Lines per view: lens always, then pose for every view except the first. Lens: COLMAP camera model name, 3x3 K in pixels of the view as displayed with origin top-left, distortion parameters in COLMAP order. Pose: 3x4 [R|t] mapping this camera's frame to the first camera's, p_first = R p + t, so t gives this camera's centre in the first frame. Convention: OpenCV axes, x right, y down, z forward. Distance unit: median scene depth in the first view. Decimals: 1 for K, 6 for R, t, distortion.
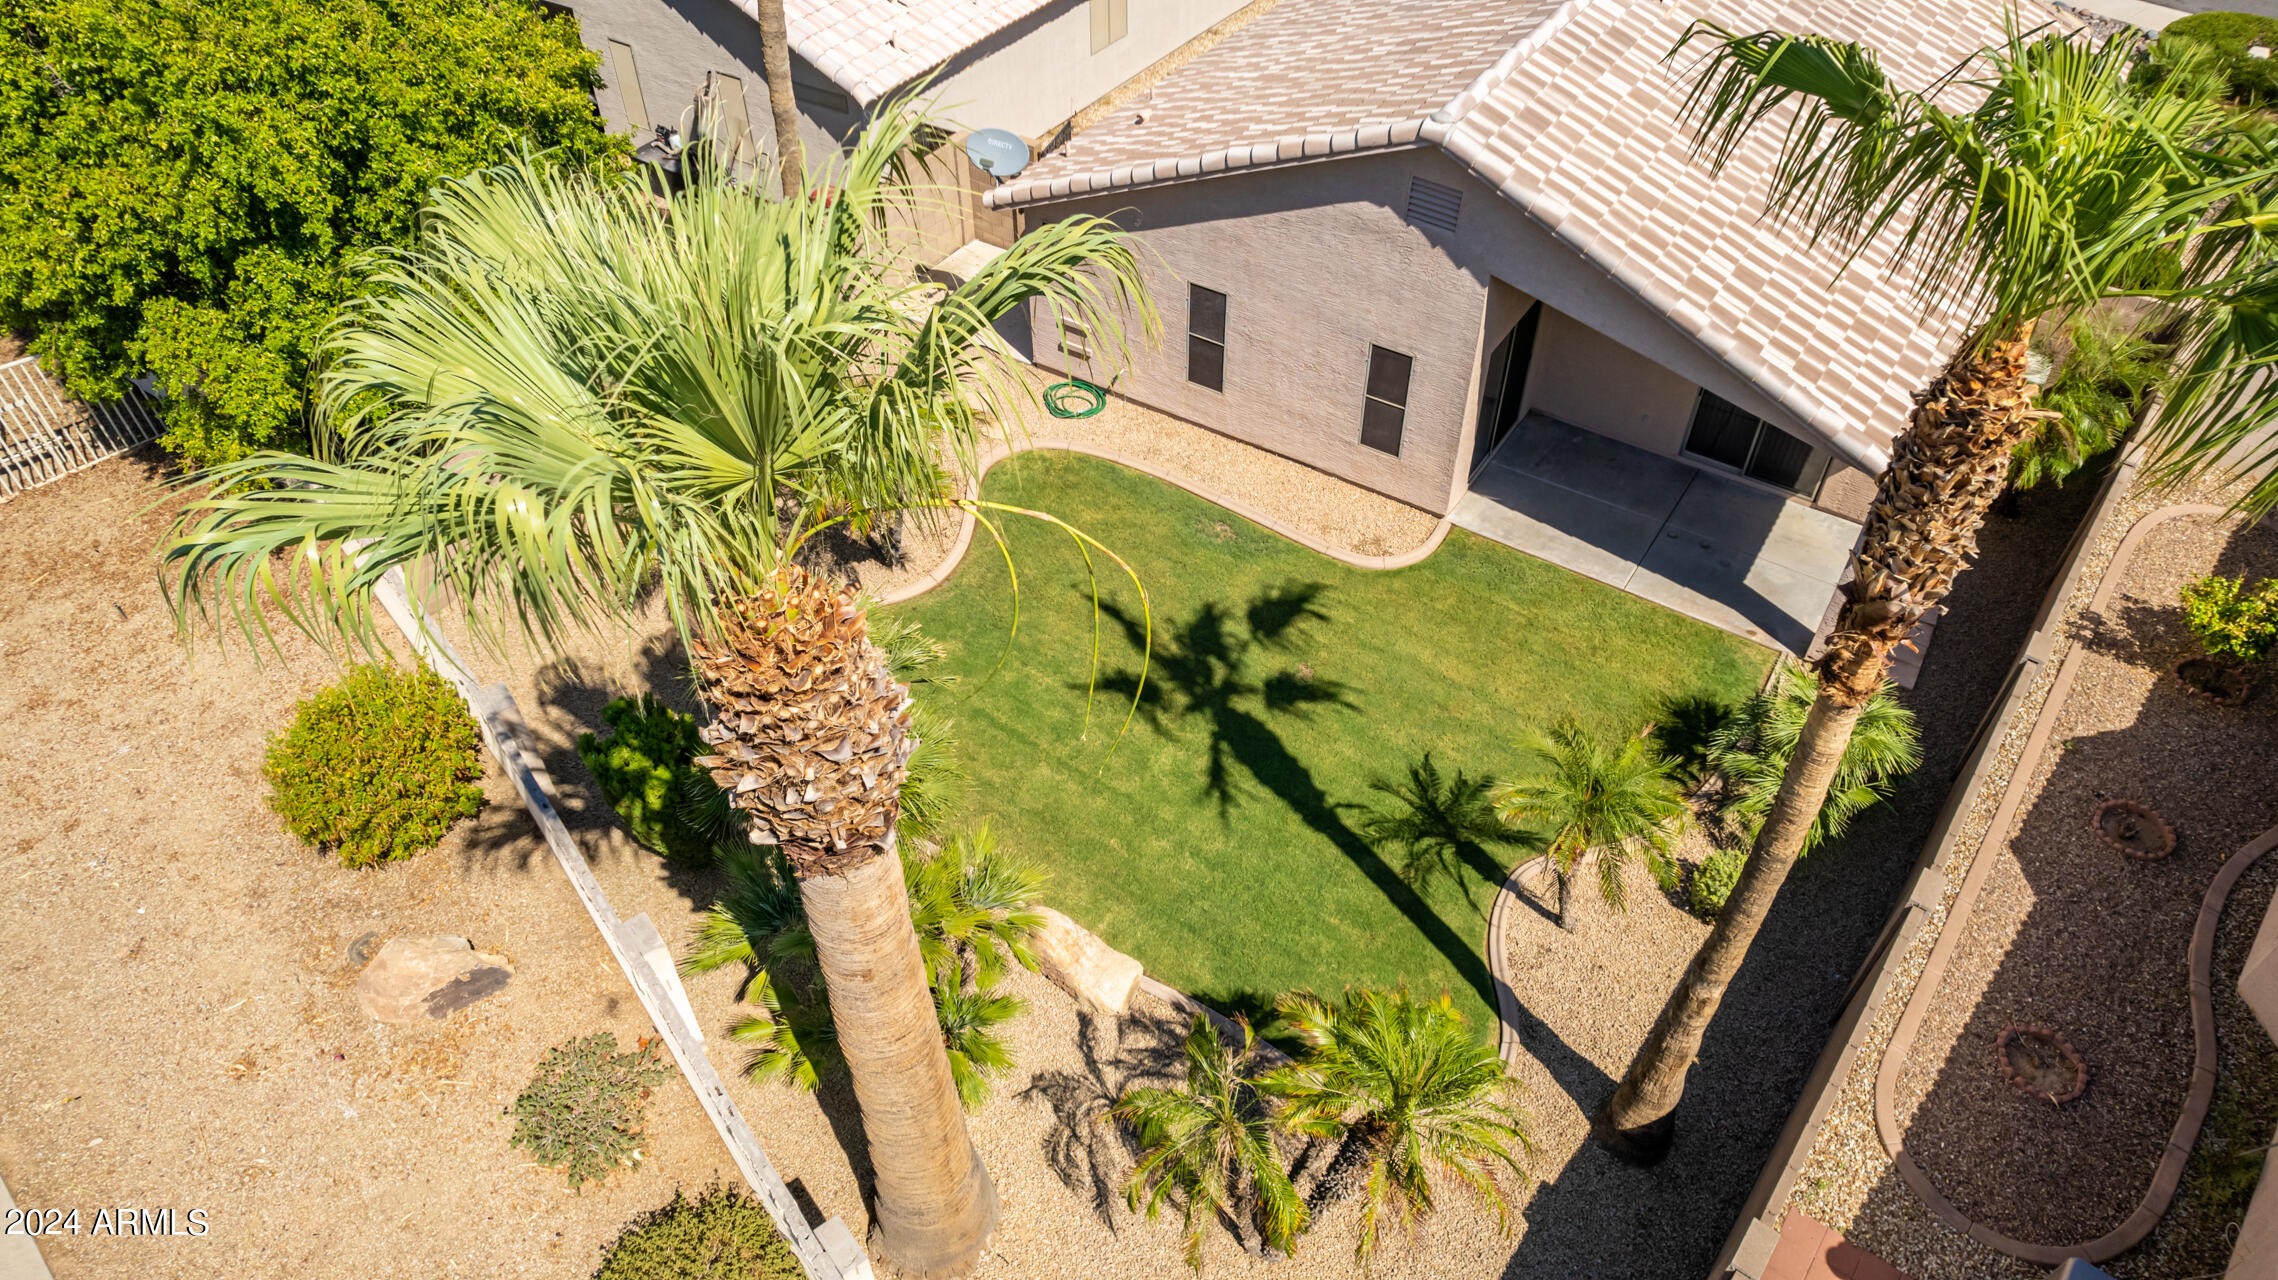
lens RADIAL K [[1447.5, 0, 1139.1], [0, 1447.5, 666.4], [0, 0, 1]] dist [-0.072857, 0.069949]
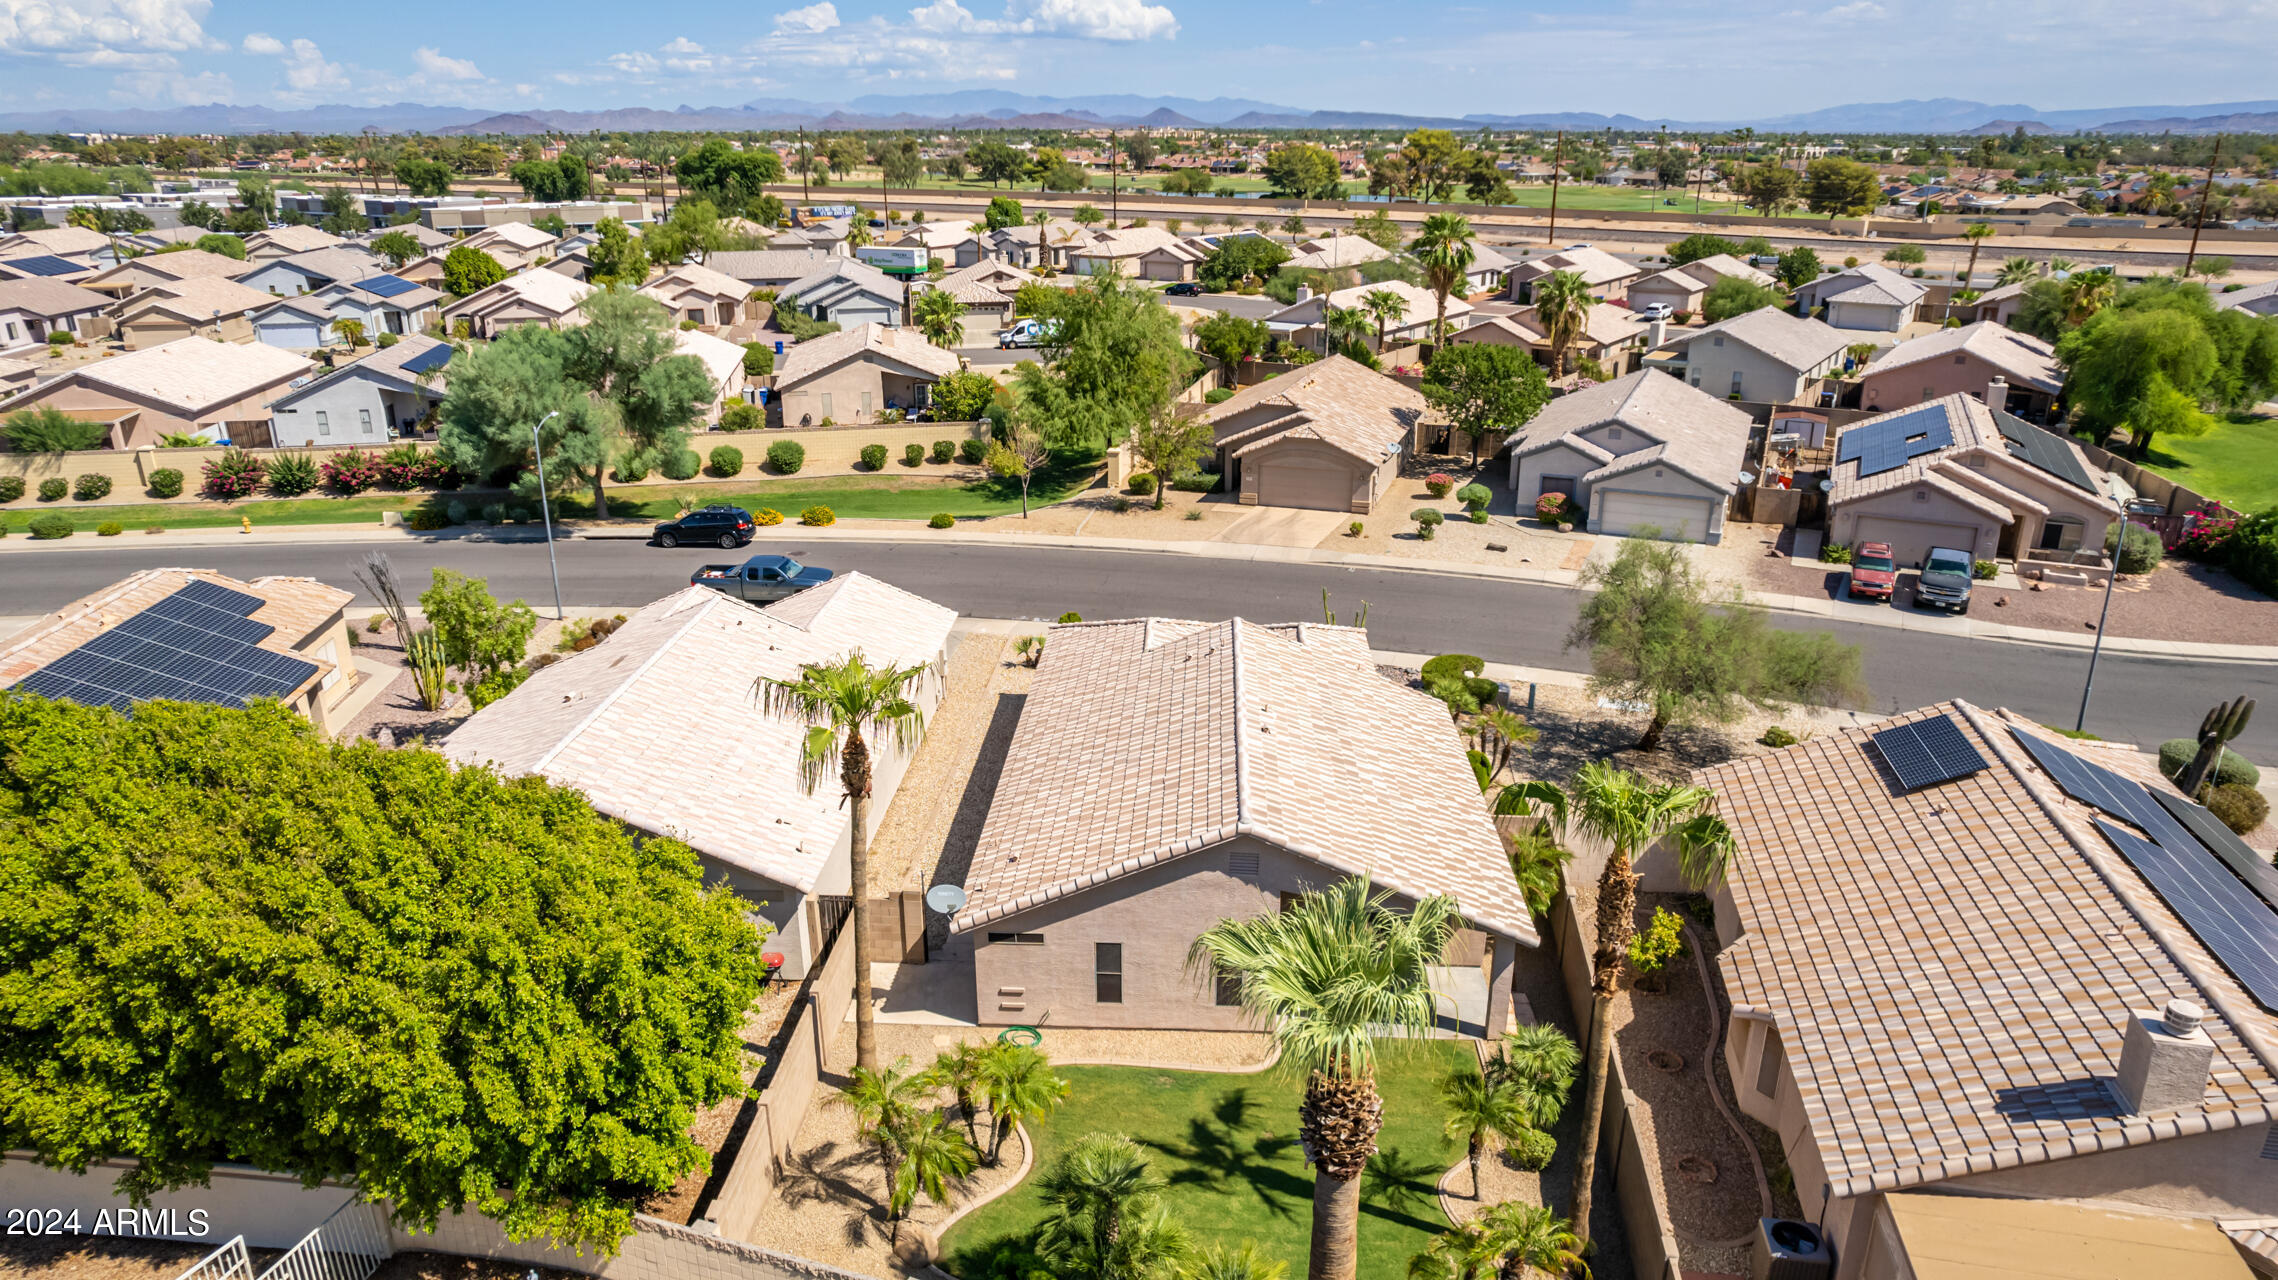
lens RADIAL K [[1447.5, 0, 1139.1], [0, 1447.5, 666.4], [0, 0, 1]] dist [-0.072857, 0.069949]
pose [[0.863187, -0.173629, 0.474090, -0.737709], [0.359041, 0.871273, -0.334624, 0.035464], [-0.354961, 0.459061, 0.814411, -0.587751]]
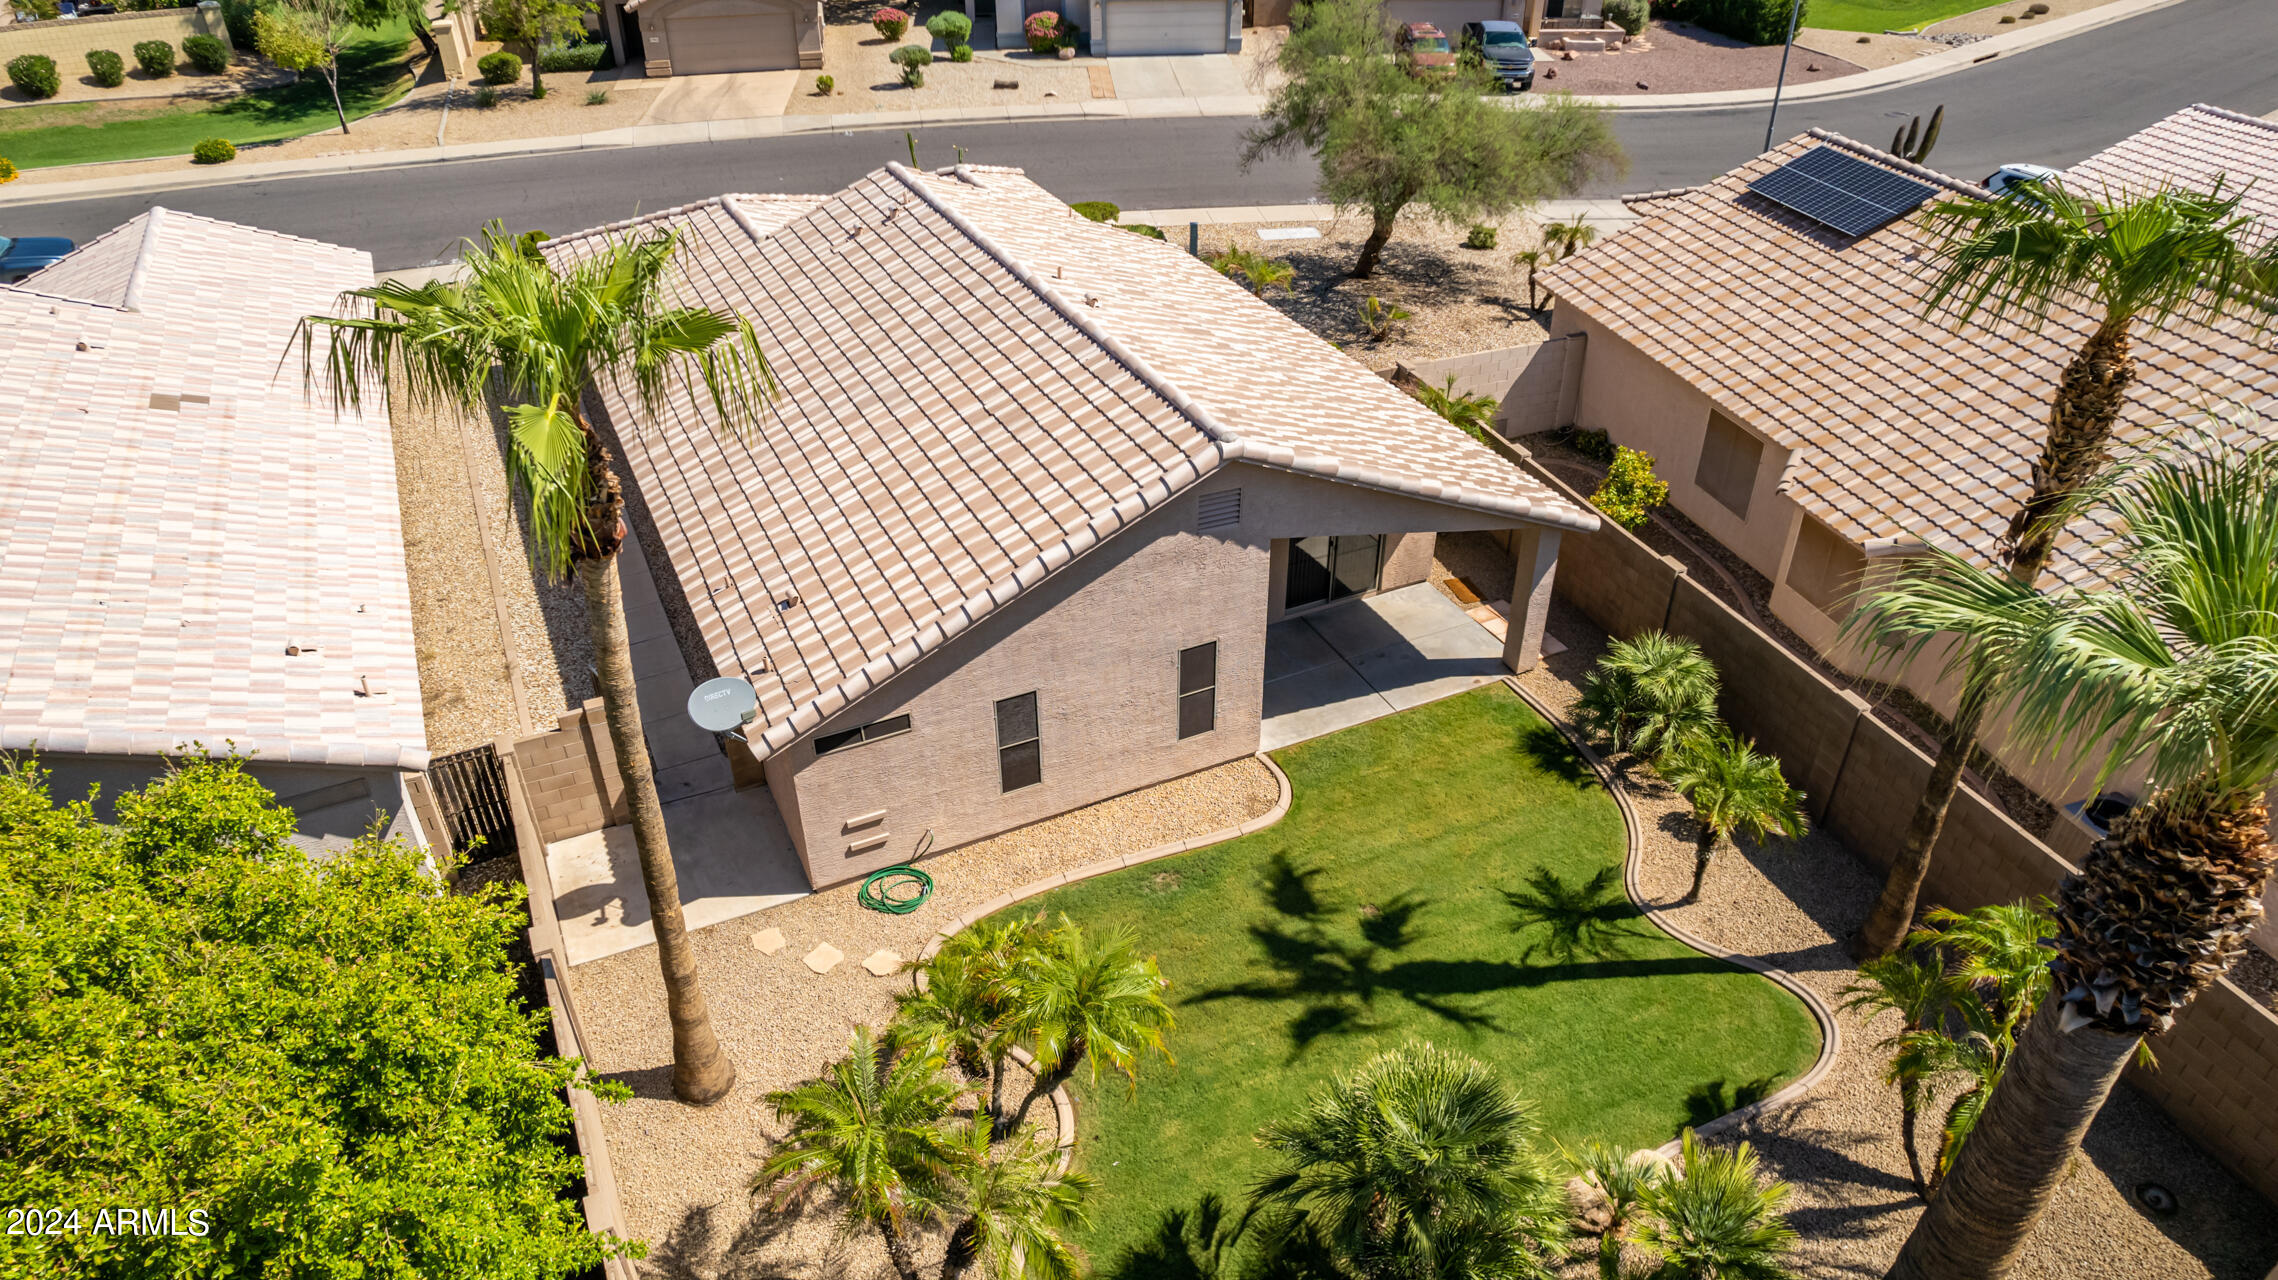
lens RADIAL K [[1447.5, 0, 1139.1], [0, 1447.5, 666.4], [0, 0, 1]] dist [-0.072857, 0.069949]
pose [[0.516290, -0.486966, 0.704491, -0.665424], [0.610237, 0.786341, 0.096327, -0.359279], [-0.600878, 0.380174, 0.703145, 0.273174]]
